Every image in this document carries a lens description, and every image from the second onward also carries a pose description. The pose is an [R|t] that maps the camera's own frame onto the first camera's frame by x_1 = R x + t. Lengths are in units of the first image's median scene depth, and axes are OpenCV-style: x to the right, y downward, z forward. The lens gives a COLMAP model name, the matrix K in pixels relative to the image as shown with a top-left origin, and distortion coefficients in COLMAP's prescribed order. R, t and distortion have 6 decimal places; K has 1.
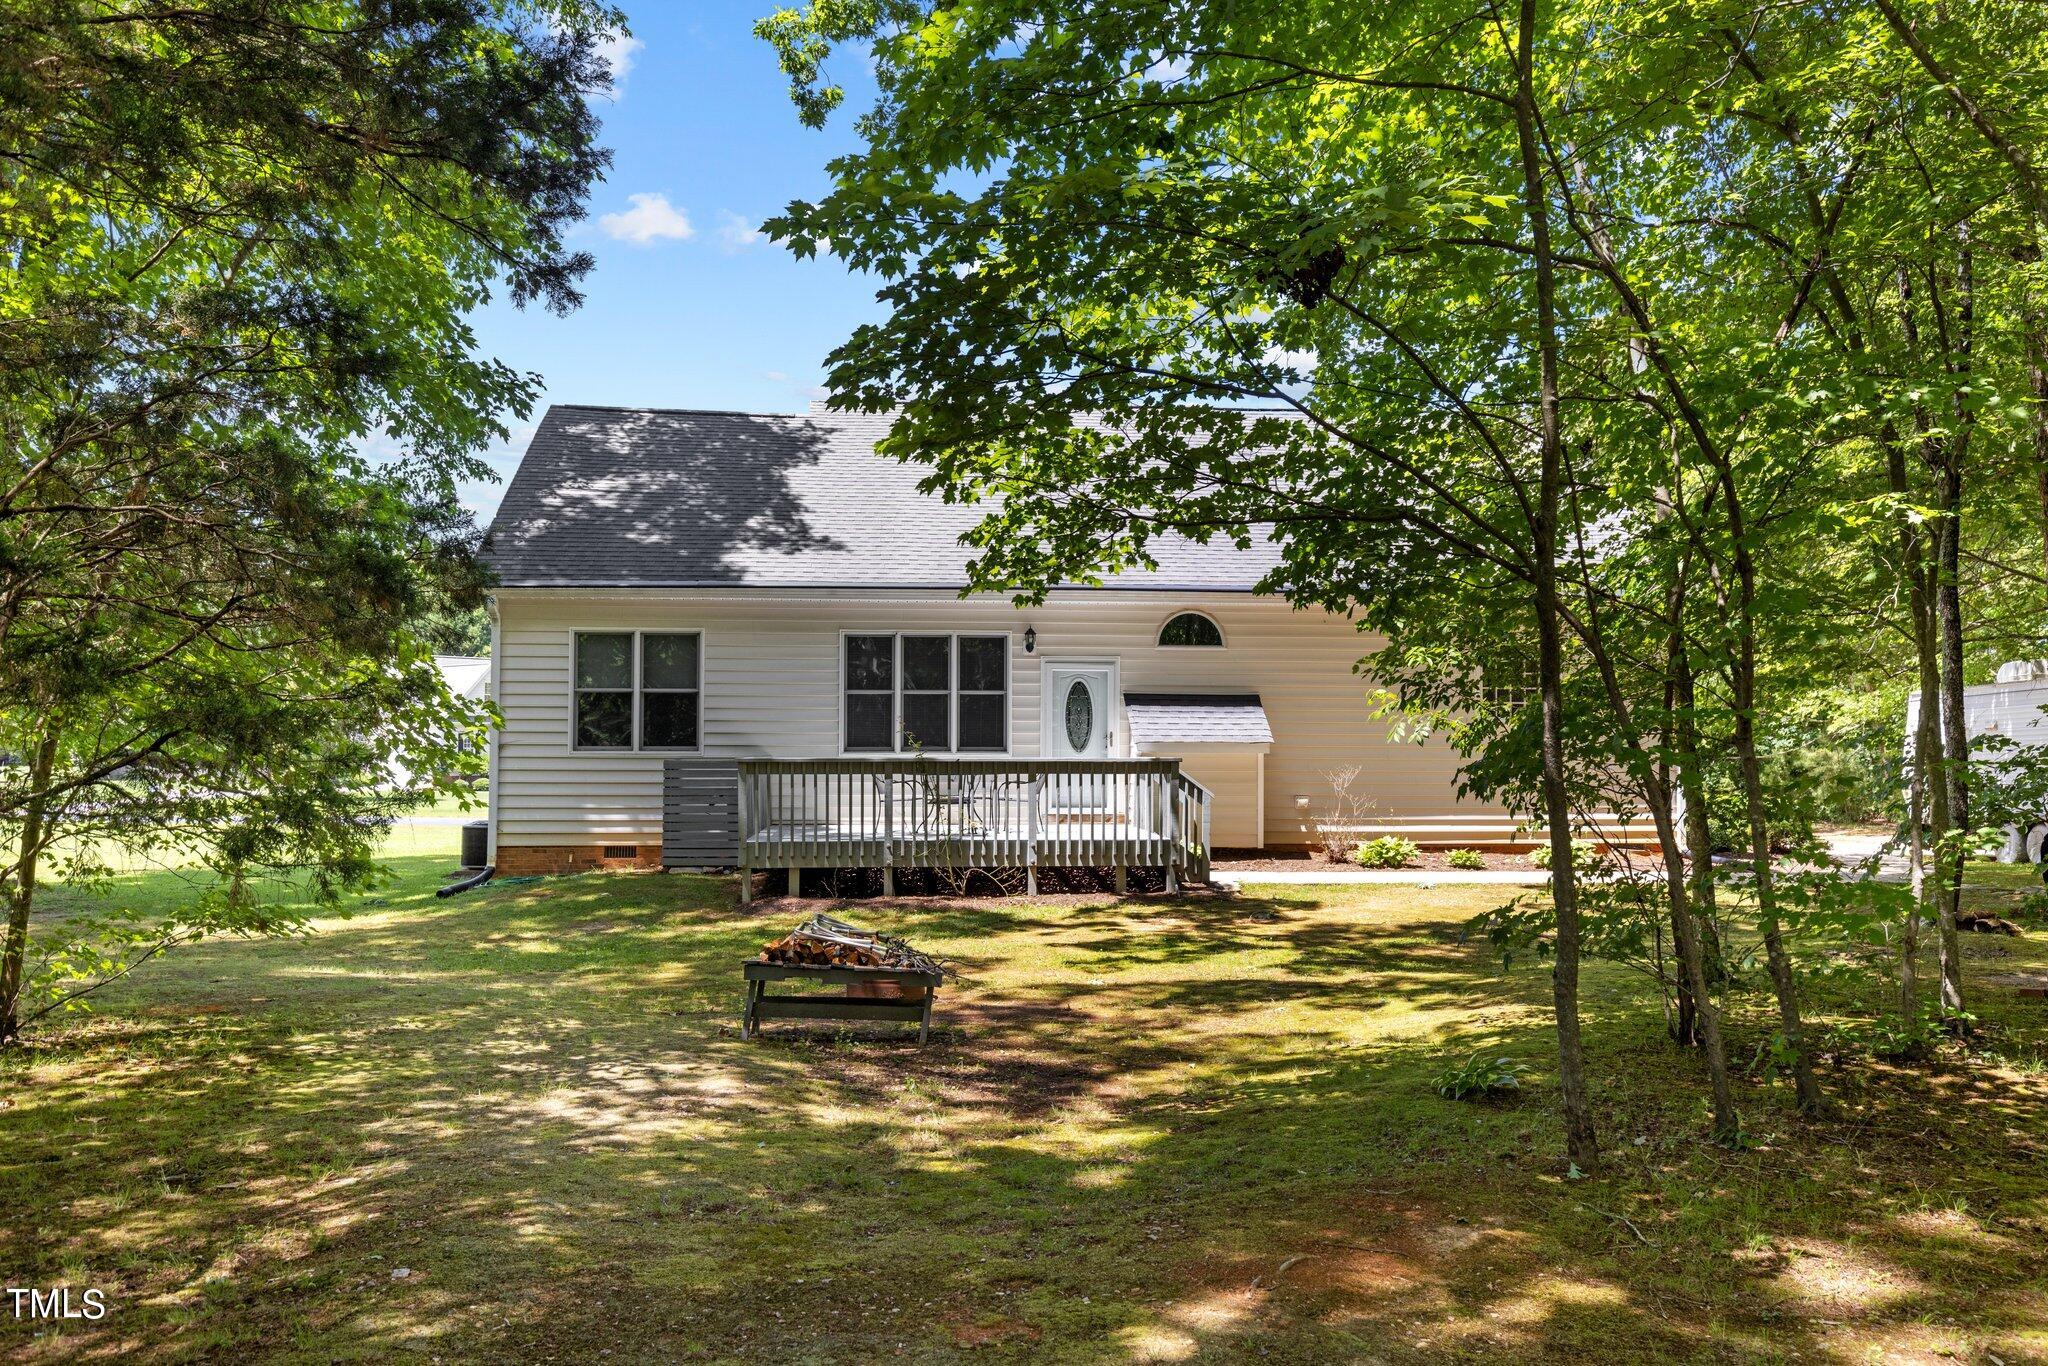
lens RADIAL K [[1660.9, 0, 1024.0], [0, 1660.9, 683.0], [0, 0, 1]] dist [0.004114, 0.002010]
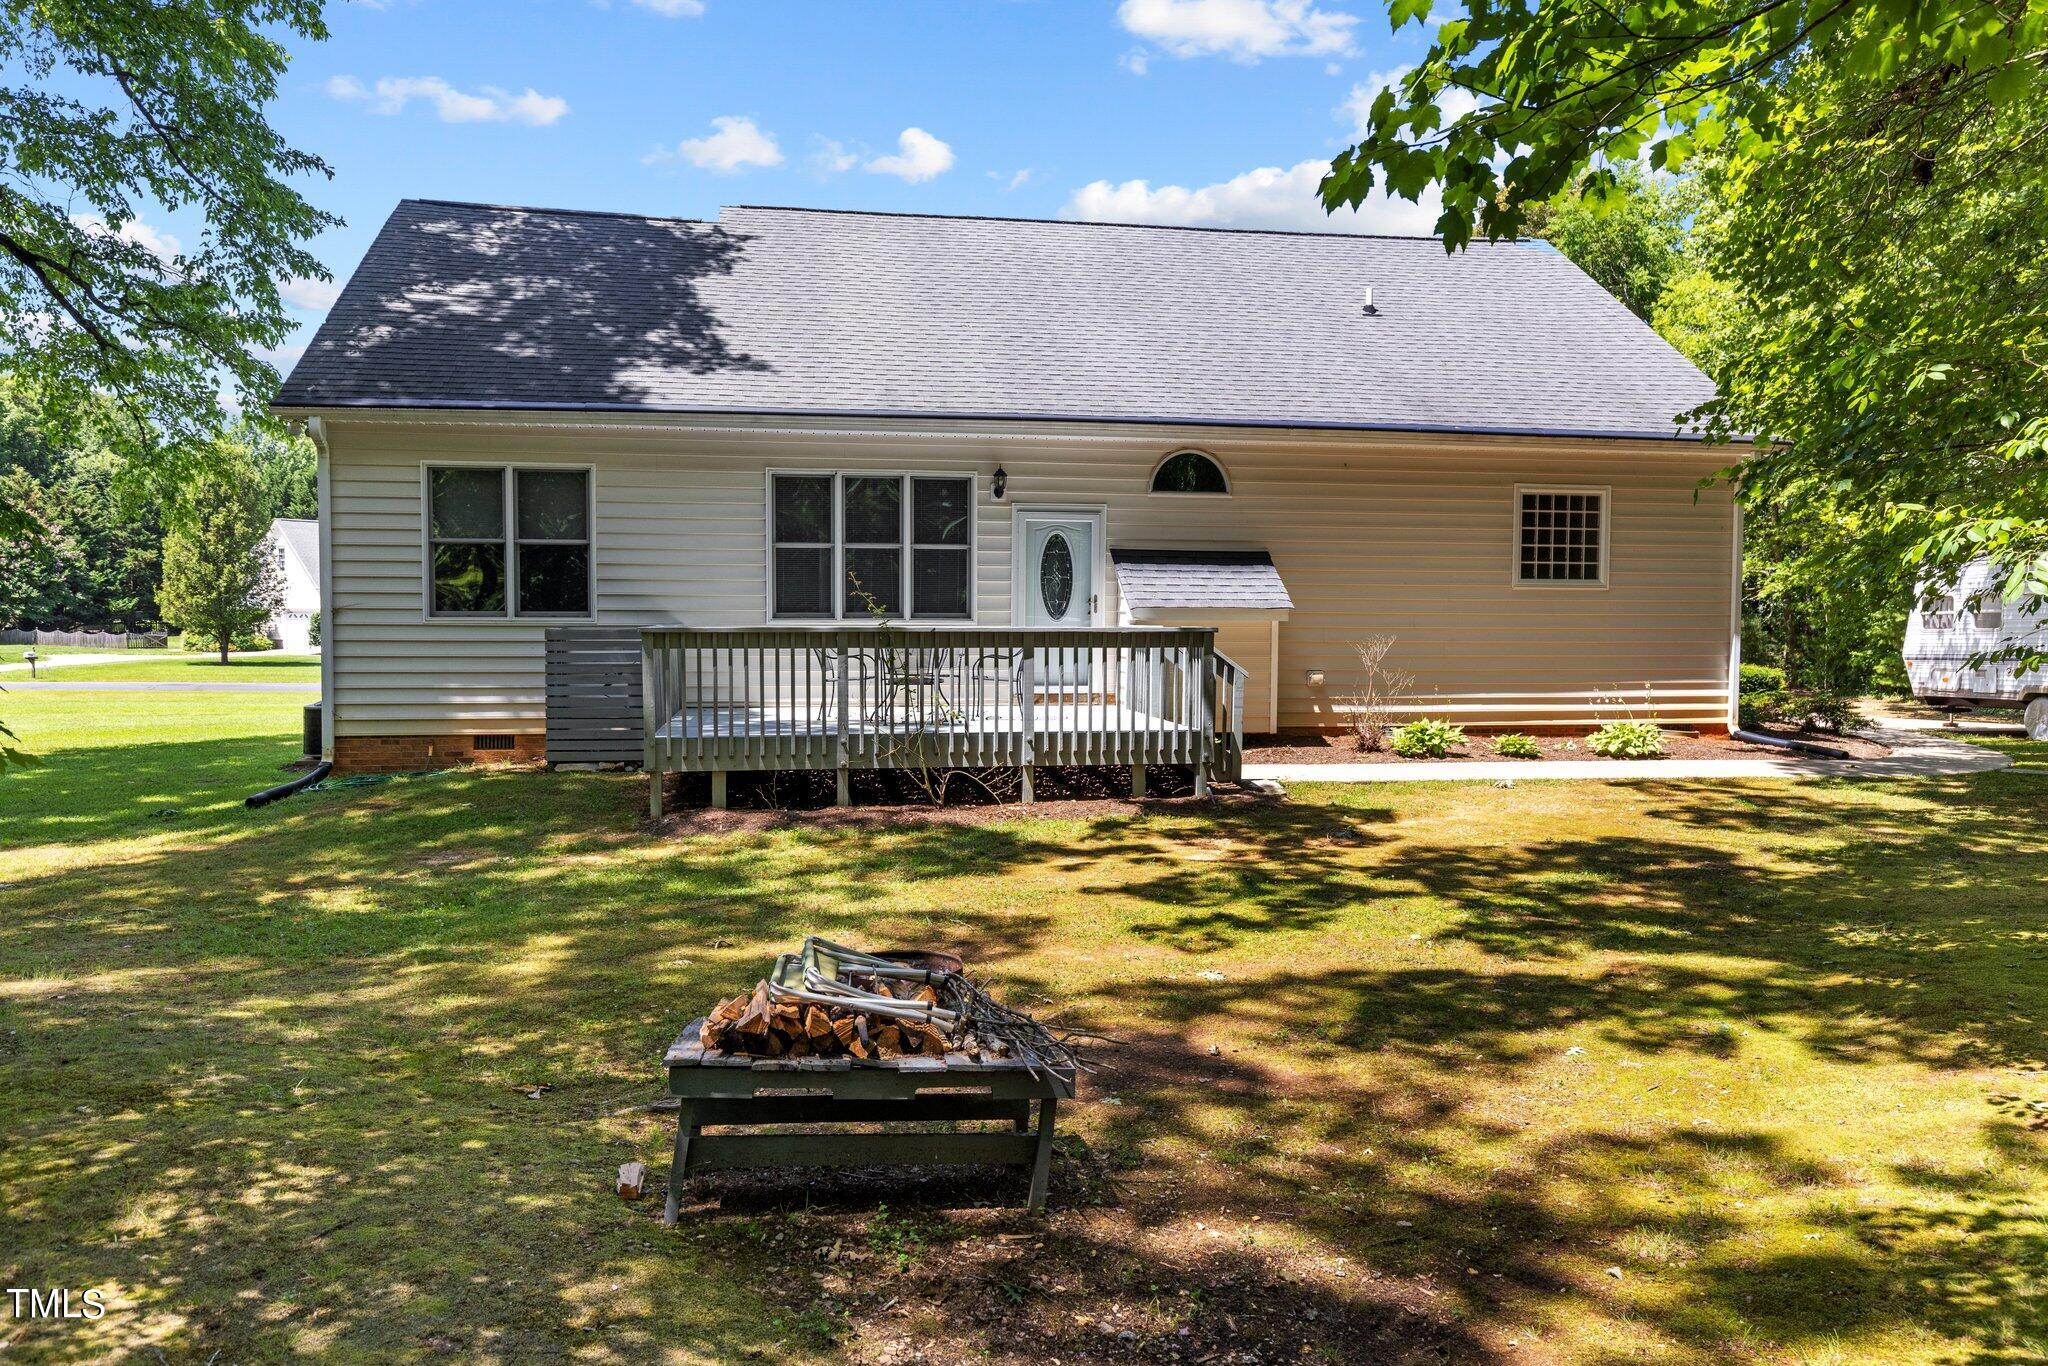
lens RADIAL K [[1525.0, 0, 1024.0], [0, 1525.0, 683.0], [0, 0, 1]] dist [0.026853, -0.004122]
pose [[0.997081, -0.002324, 0.076311, -0.043108], [-0.004097, 0.996467, 0.083880, 0.009661], [-0.076236, -0.083948, 0.993550, 0.245219]]
